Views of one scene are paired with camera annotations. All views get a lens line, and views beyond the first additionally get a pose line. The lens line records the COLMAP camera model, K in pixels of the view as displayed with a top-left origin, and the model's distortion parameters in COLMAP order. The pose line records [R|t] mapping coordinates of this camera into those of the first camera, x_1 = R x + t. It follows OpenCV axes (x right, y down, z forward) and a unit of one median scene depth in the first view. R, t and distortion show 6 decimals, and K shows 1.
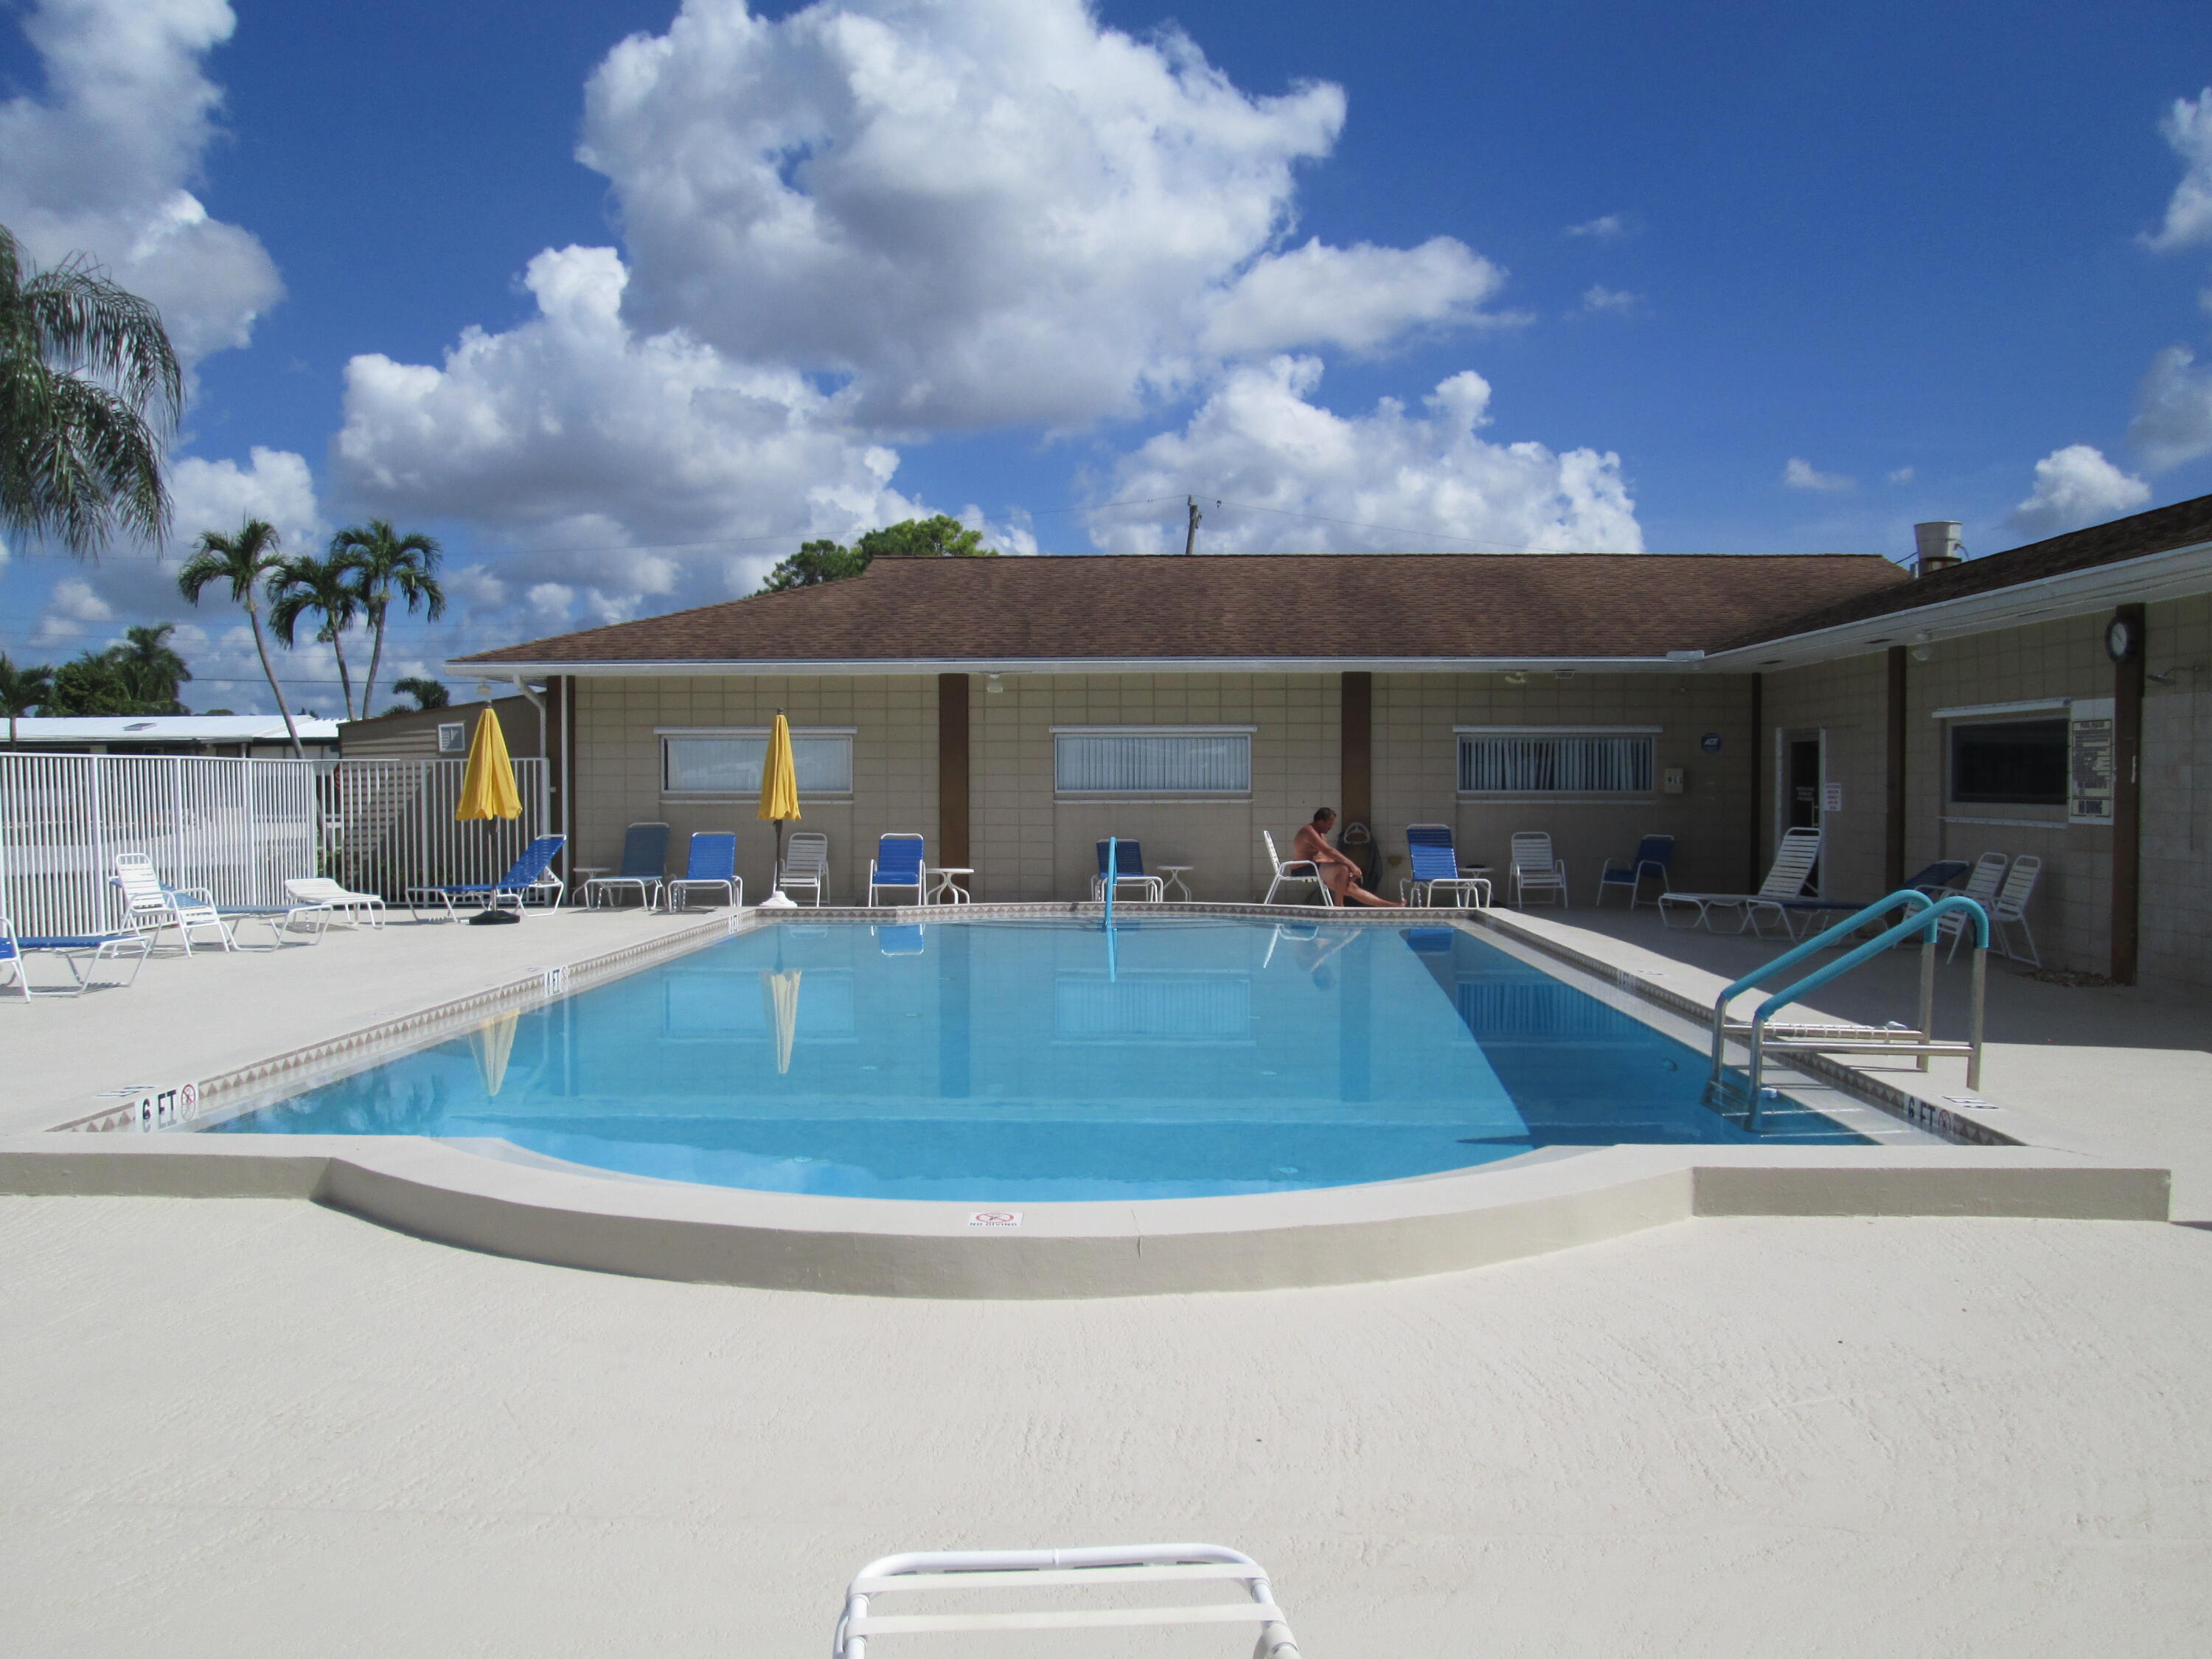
lens RADIAL K [[1866.7, 0, 1115.9], [0, 1866.7, 828.2], [0, 0, 1]] dist [-0.066582, 0.063153]
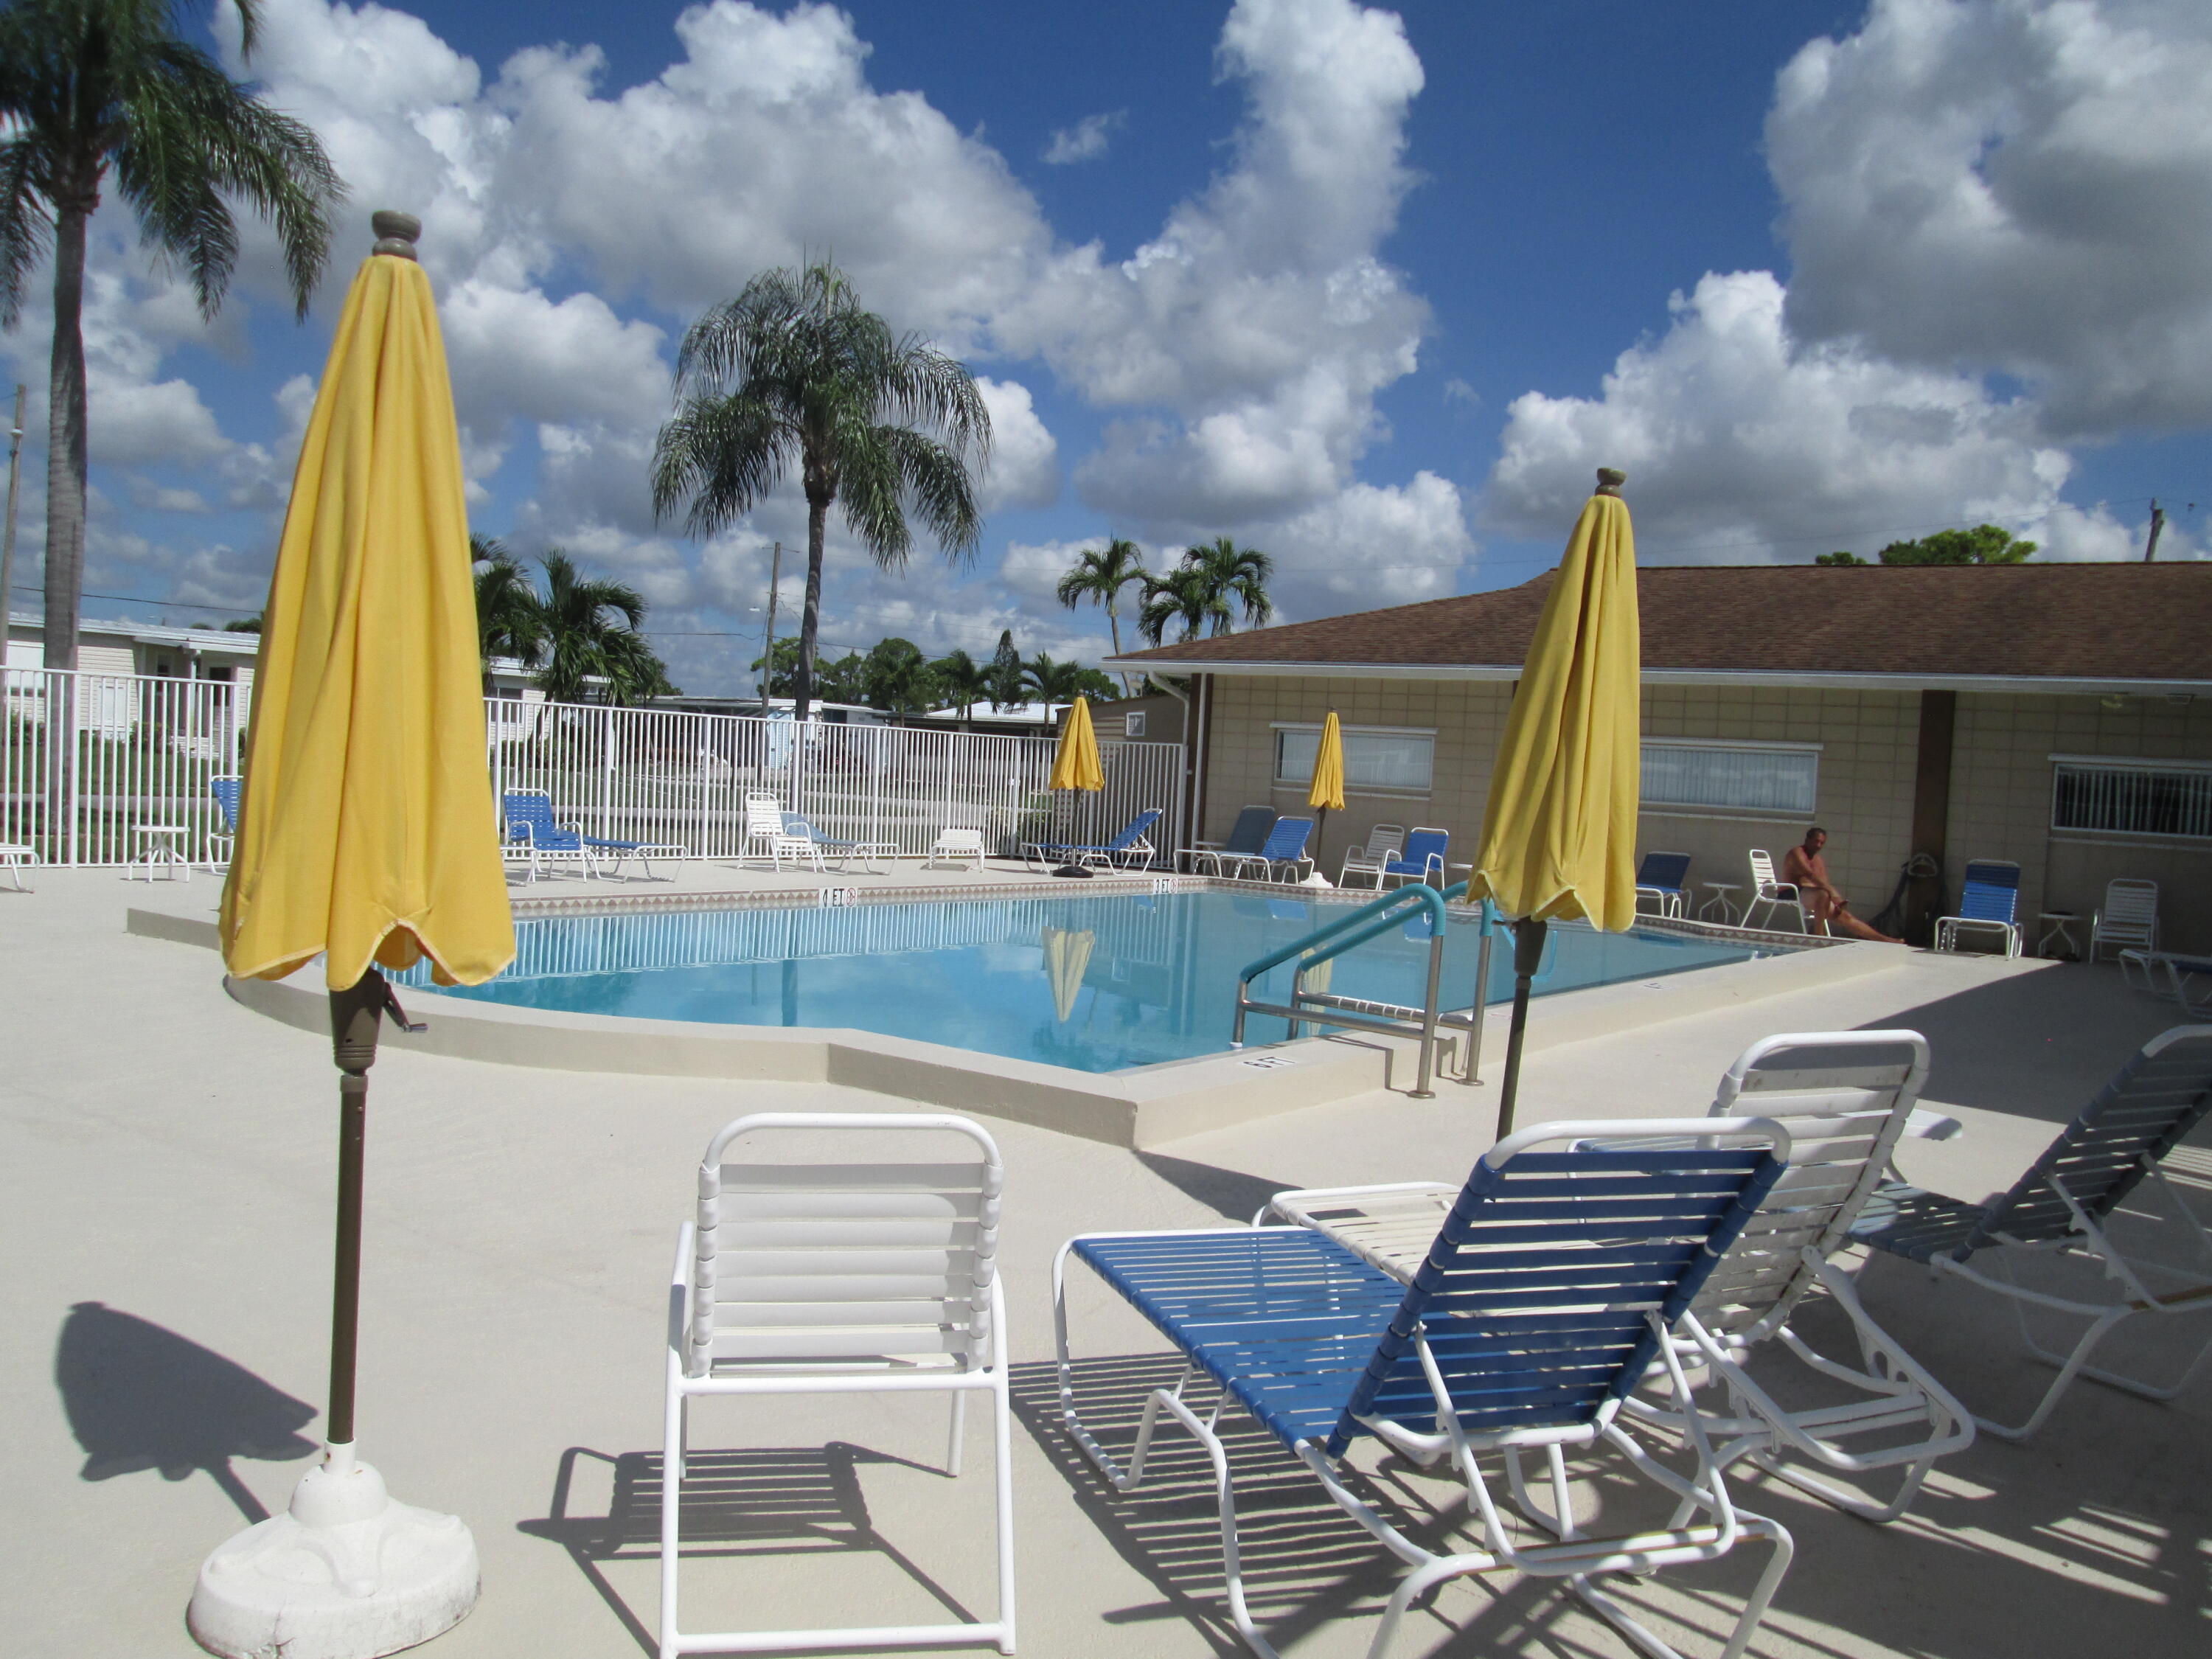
lens RADIAL K [[1834.9, 0, 1106.8], [0, 1834.9, 815.9], [0, 0, 1]] dist [-0.047944, 0.020007]
pose [[0.829516, 0.065458, -0.554633, 0.288875], [-0.072062, 0.997351, 0.009931, -0.001287], [0.553814, 0.031730, 0.832036, 0.028362]]
